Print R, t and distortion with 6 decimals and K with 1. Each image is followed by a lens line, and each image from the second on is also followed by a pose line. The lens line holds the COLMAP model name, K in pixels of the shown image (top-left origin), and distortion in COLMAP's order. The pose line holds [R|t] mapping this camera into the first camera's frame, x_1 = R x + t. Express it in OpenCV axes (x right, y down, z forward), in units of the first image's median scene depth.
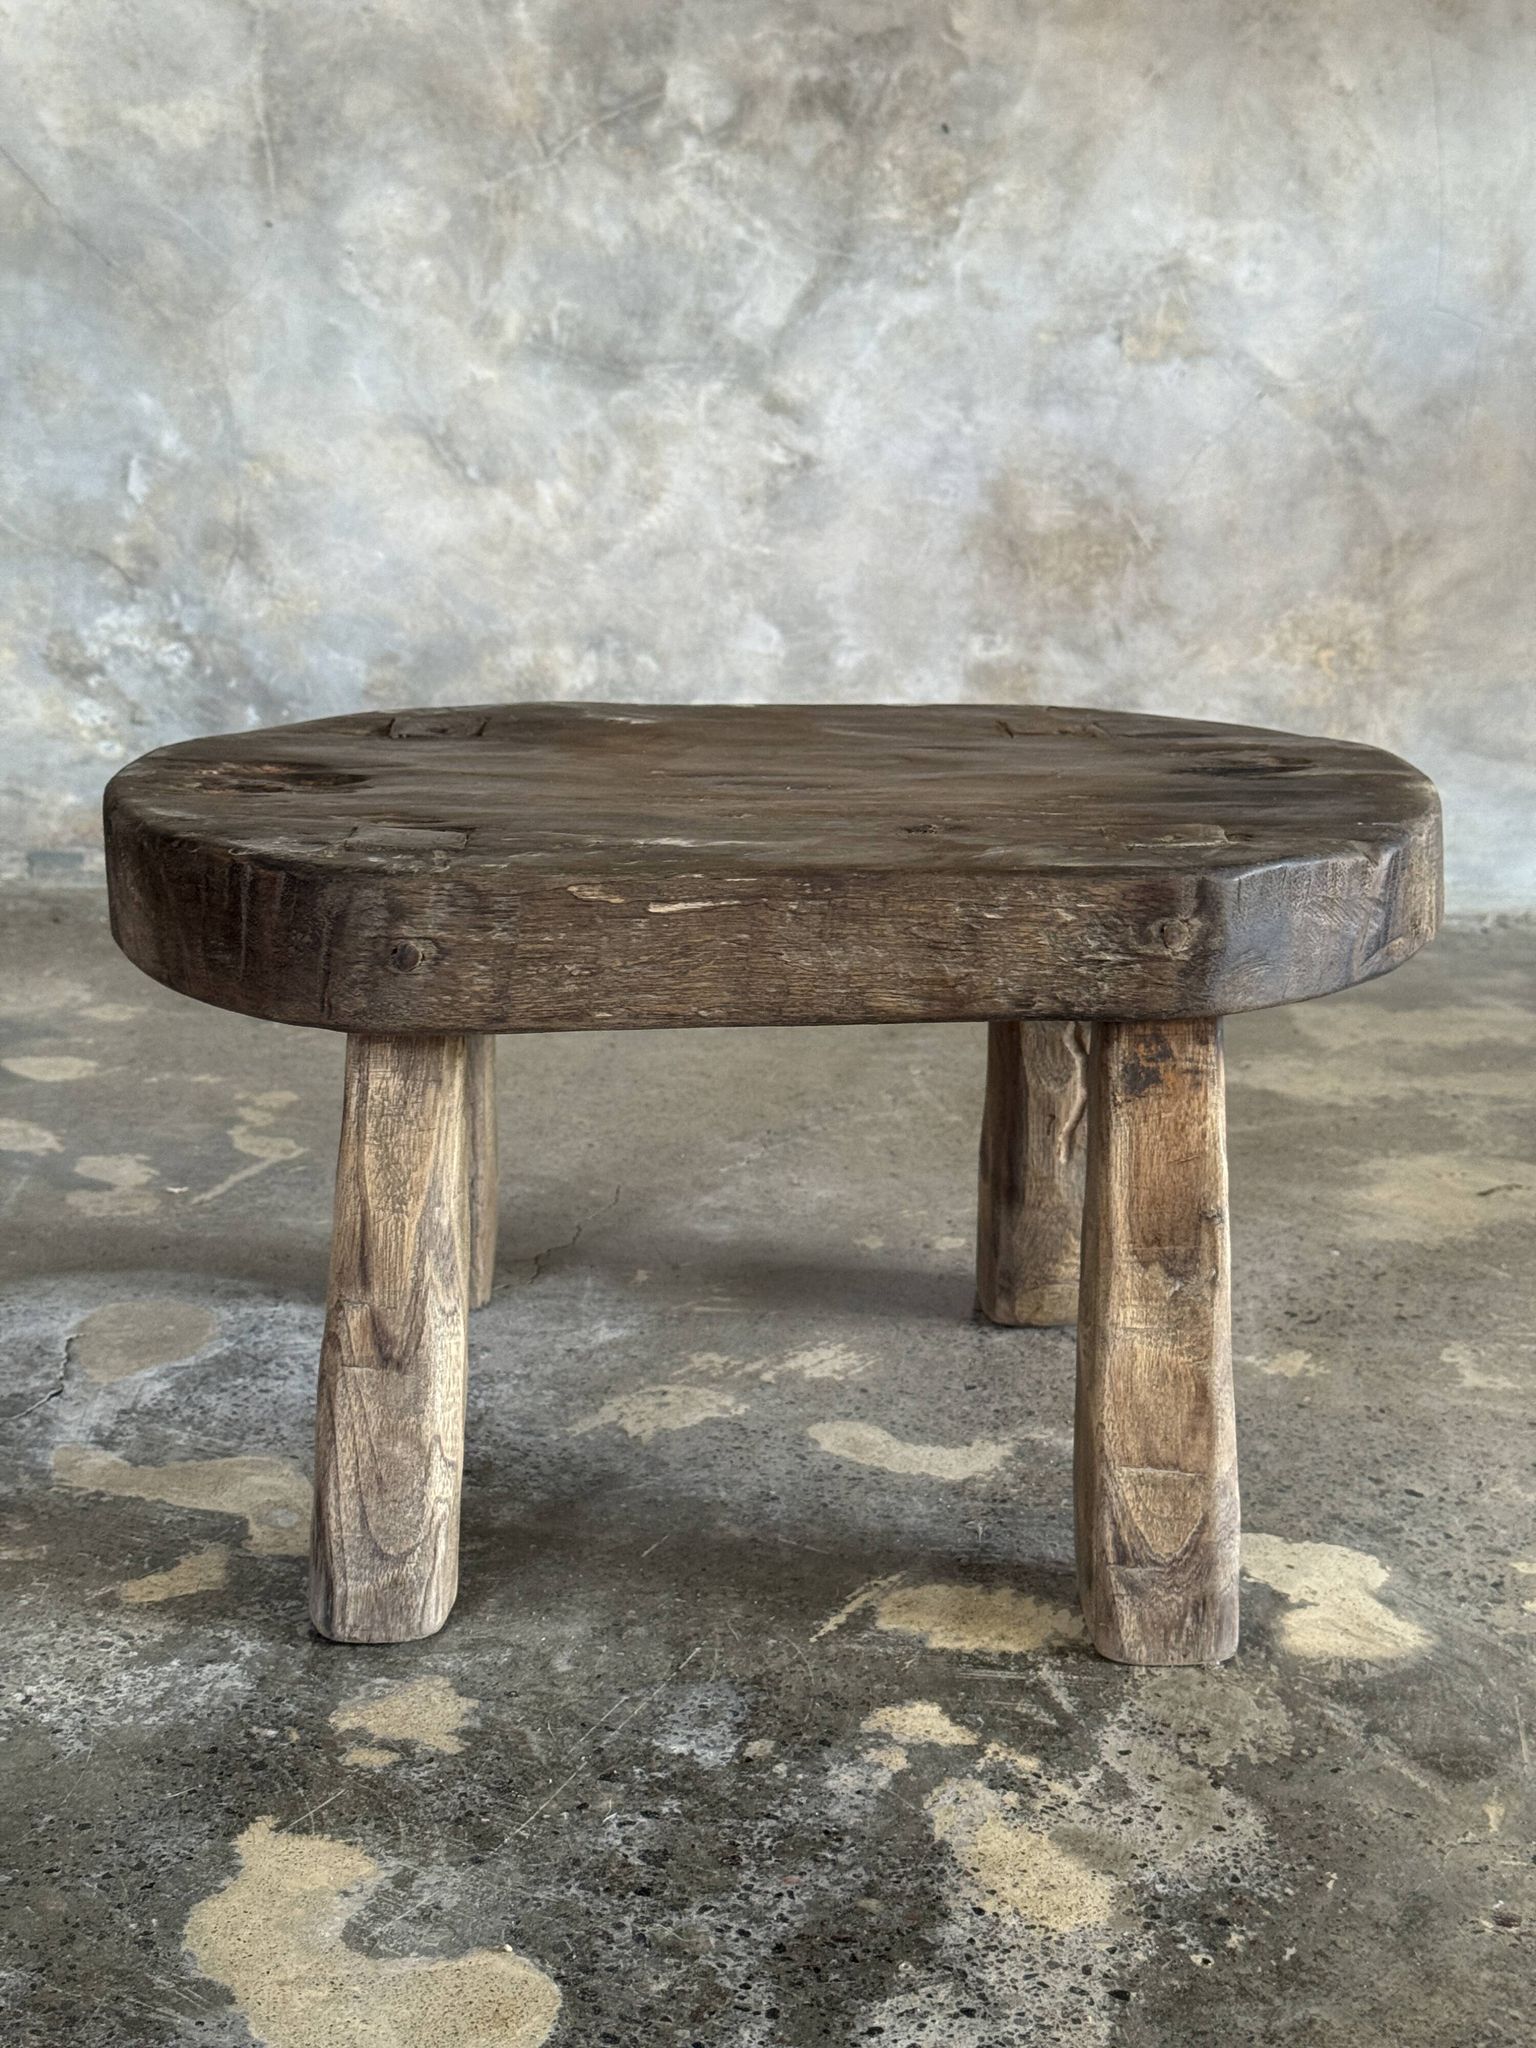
lens RADIAL K [[2794.8, 0, 769.7], [0, 2794.8, 1071.6], [0, 0, 1]] dist [0.219451, -0.003785]
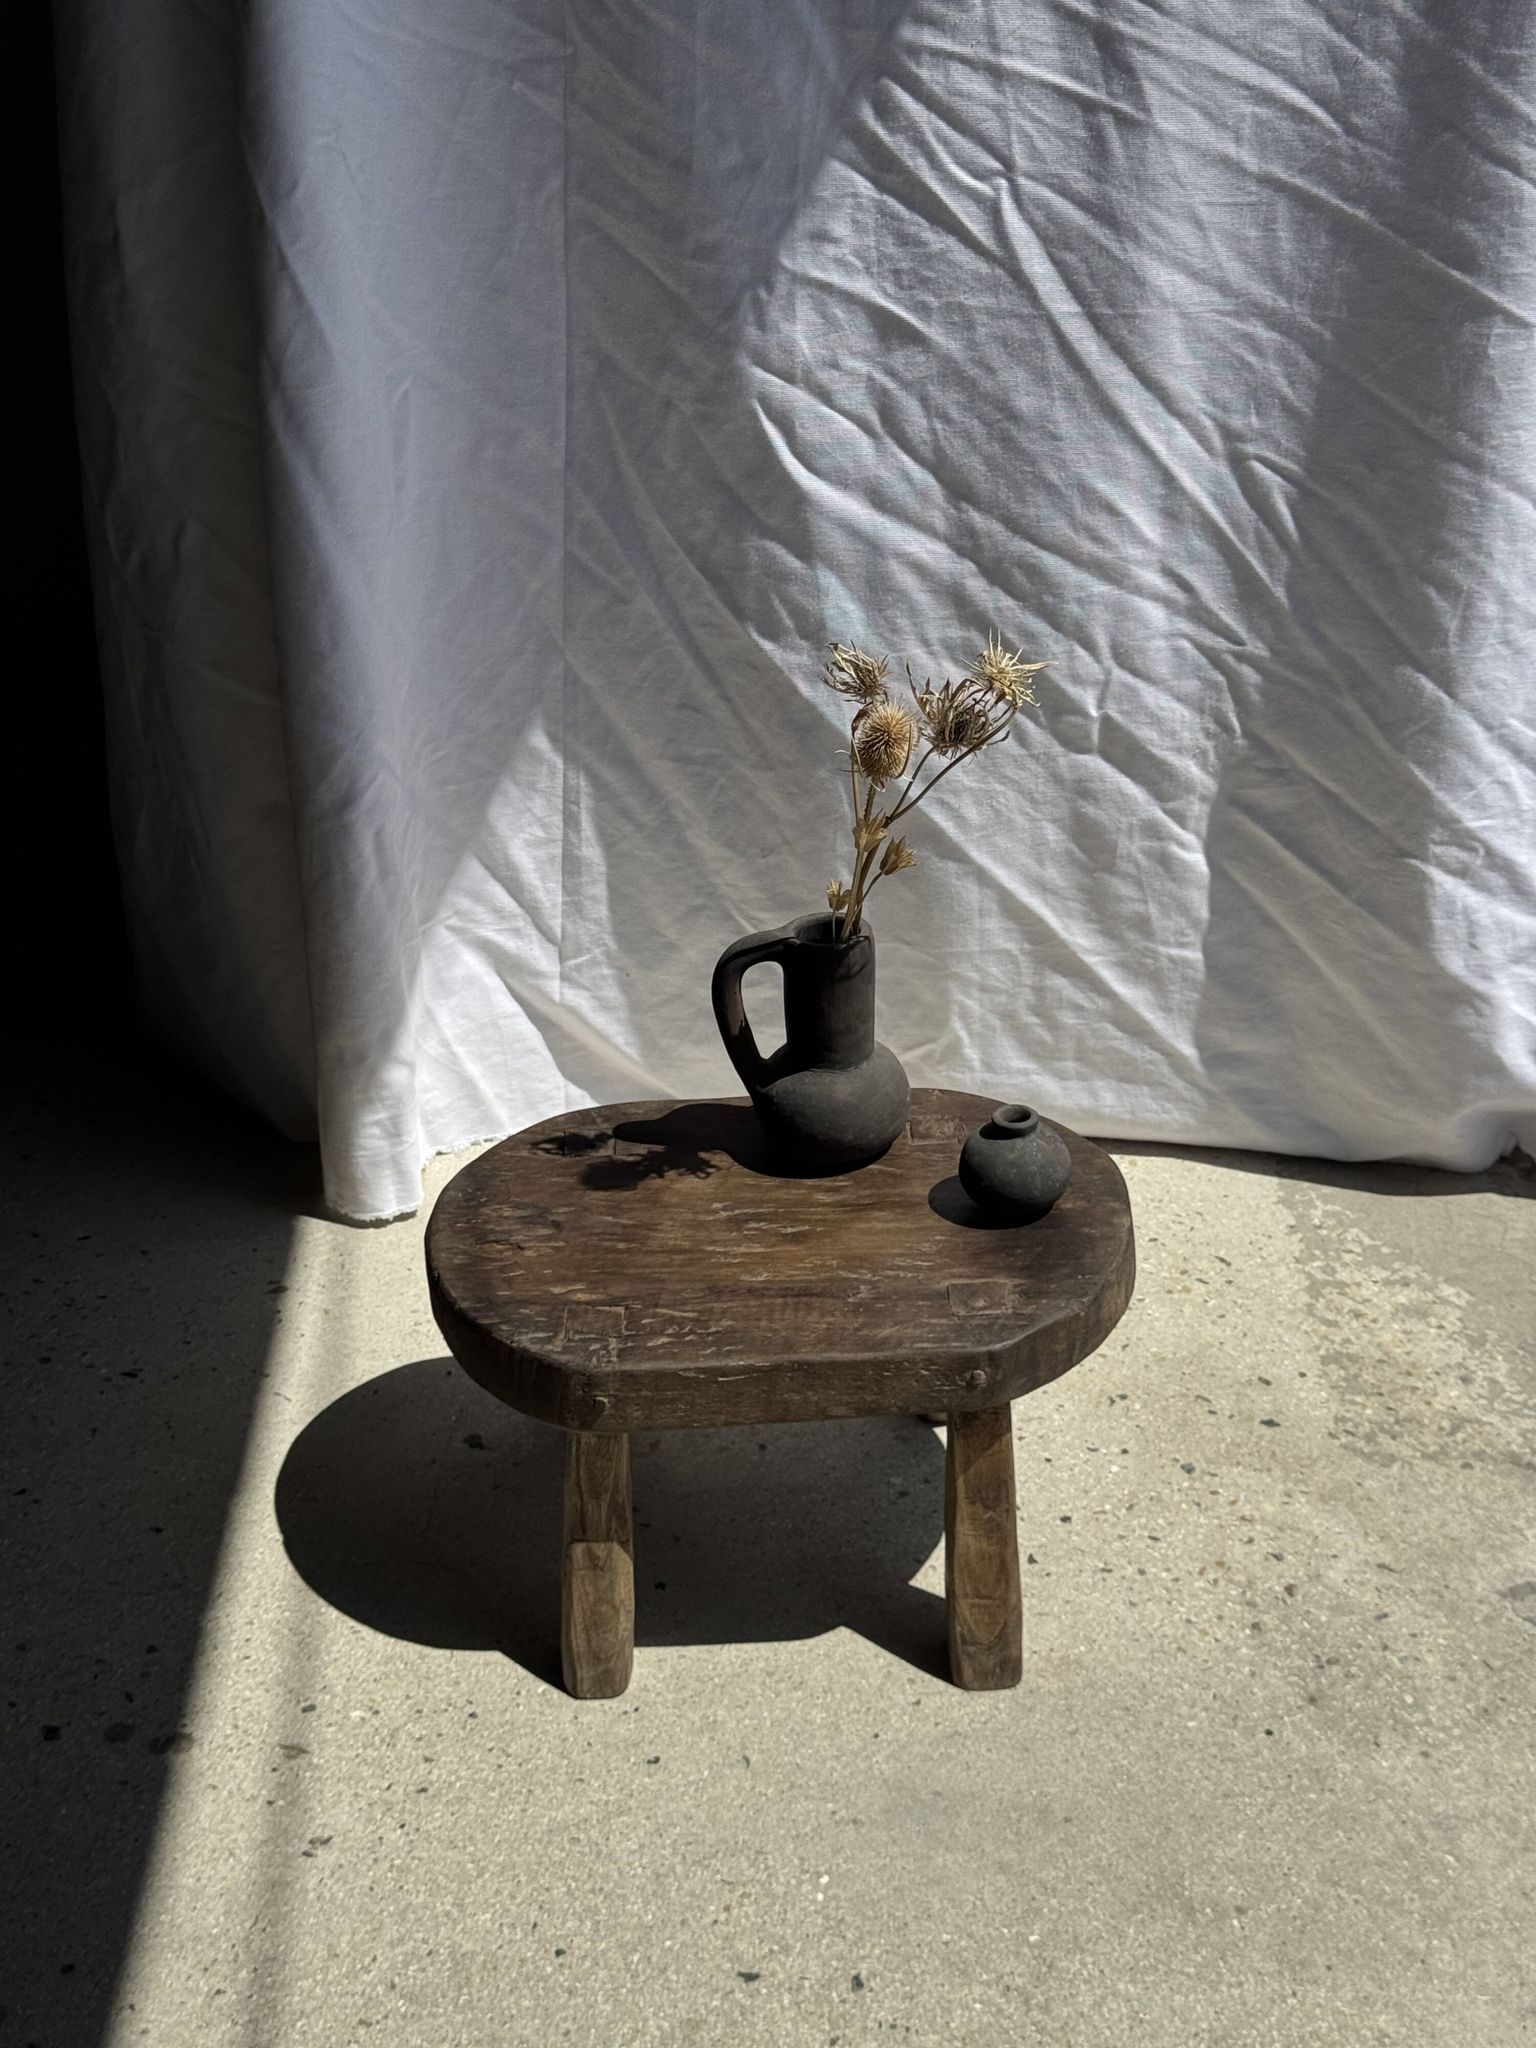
lens RADIAL K [[2842.6, 0, 774.2], [0, 2842.6, 983.2], [0, 0, 1]] dist [0.188013, -0.447801]
pose [[0.999327, -0.034155, -0.013361, 0.032629], [0.036219, 0.976375, 0.213024, -0.727998], [0.005769, -0.213365, 0.976956, -0.900704]]
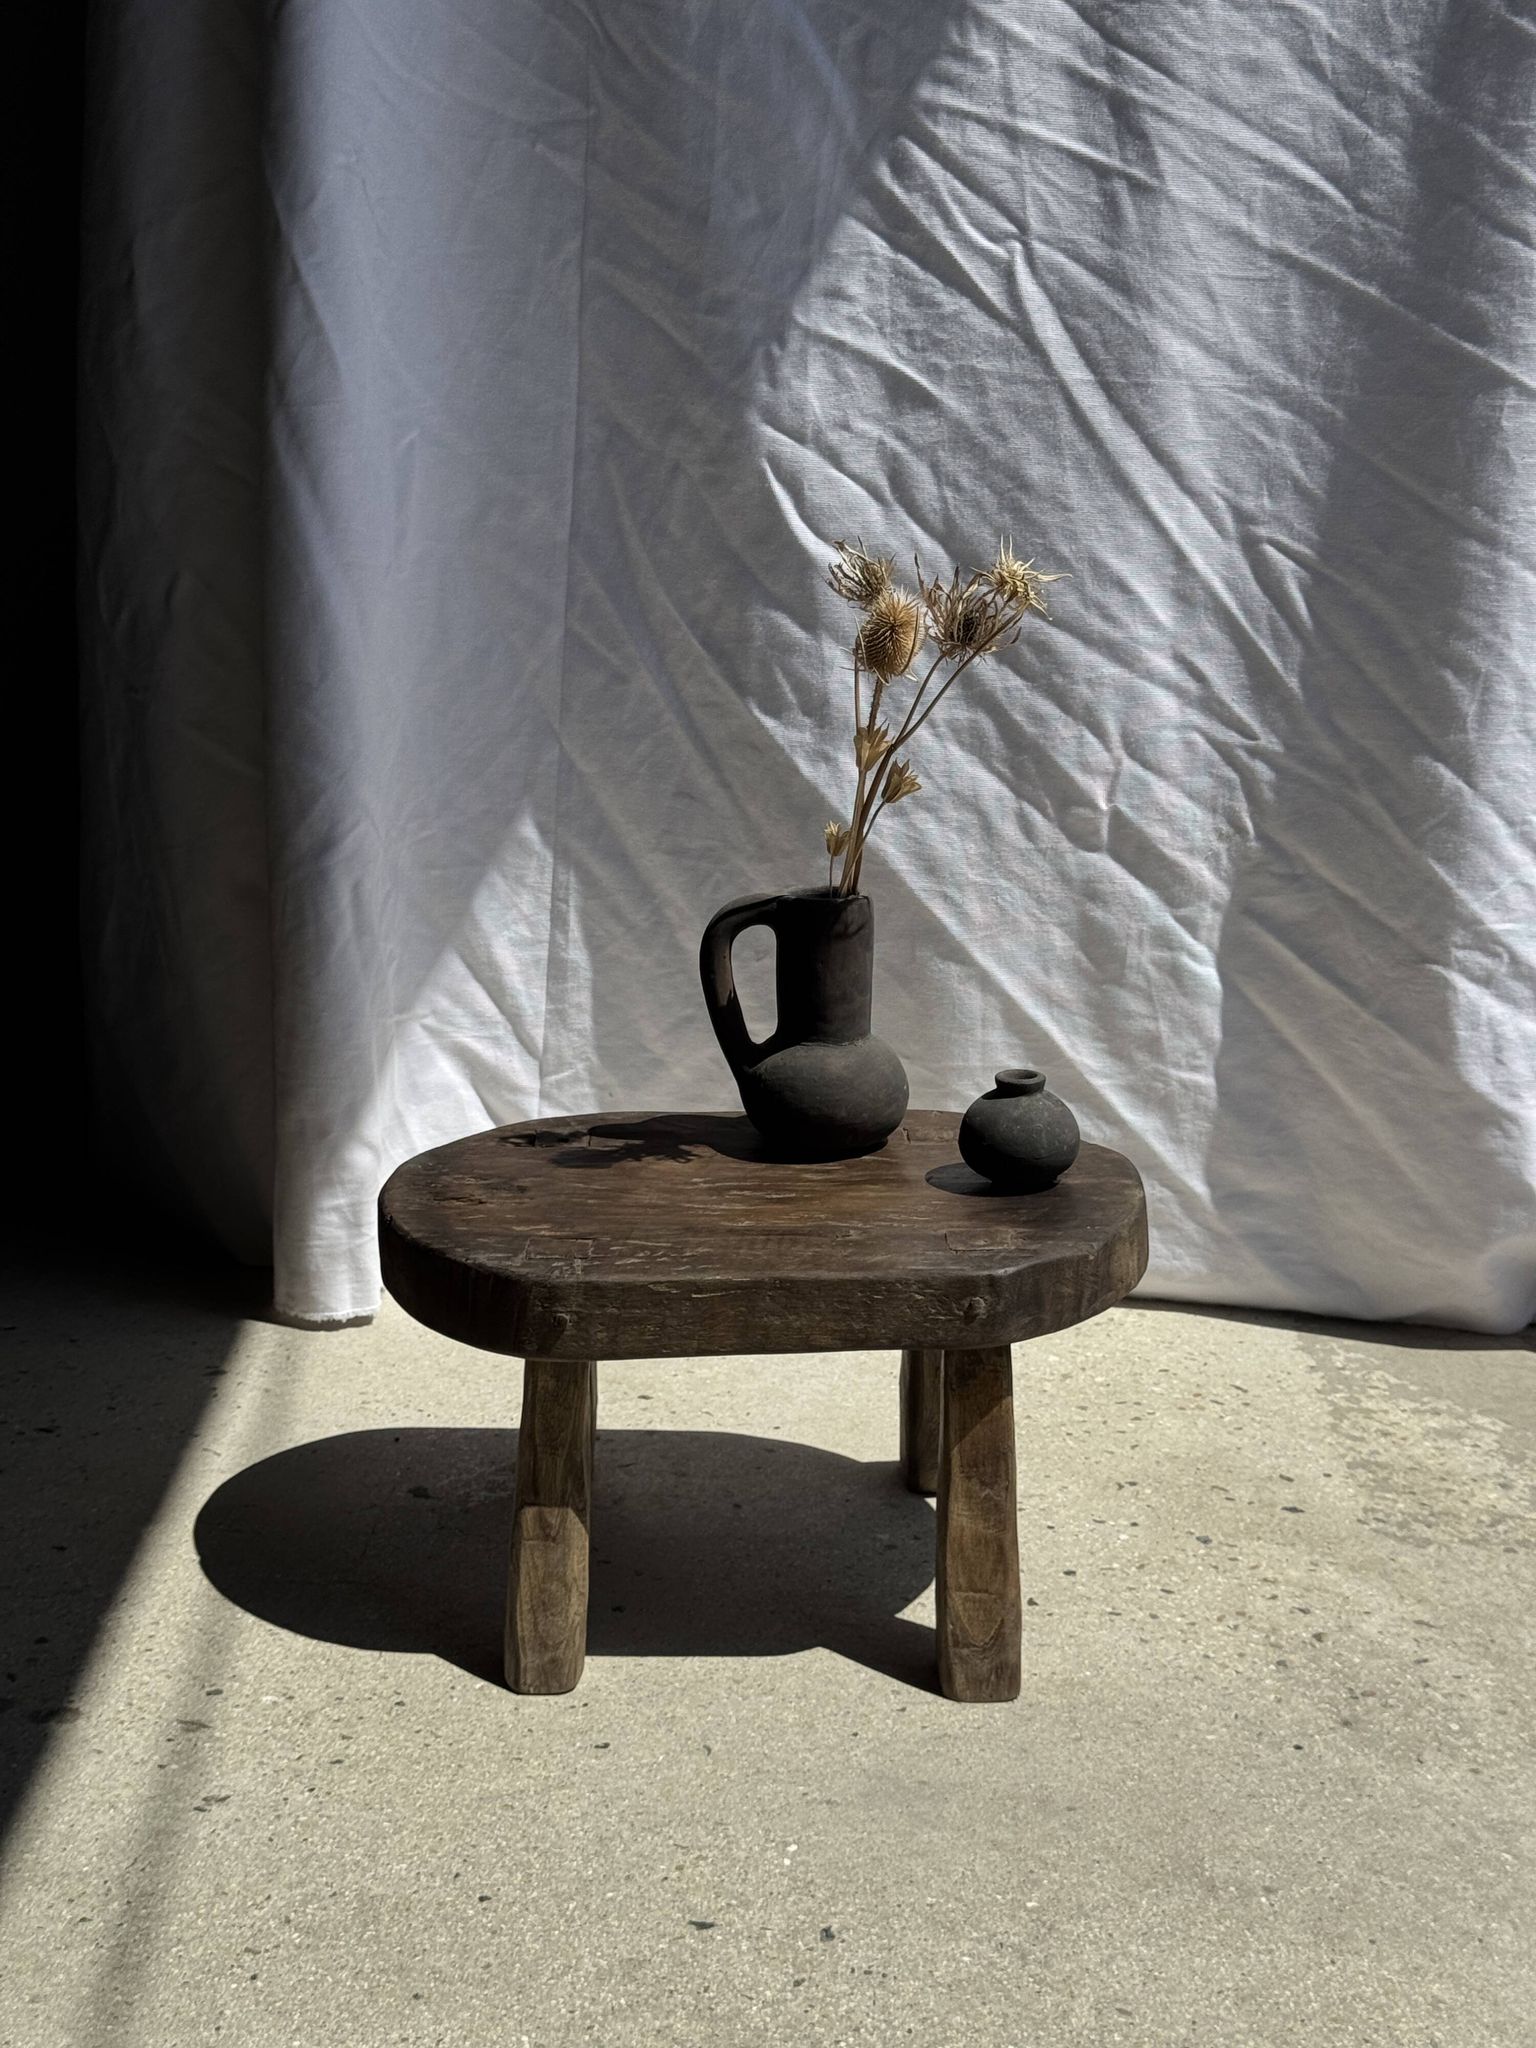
lens RADIAL K [[2849.4, 0, 801.9], [0, 2849.4, 1031.7], [0, 0, 1]] dist [0.194302, -0.463009]
pose [[0.999984, -0.004960, 0.002602, 0.023737], [0.004983, 0.999947, -0.009019, -0.201213], [-0.002558, 0.009032, 0.999956, -0.833353]]
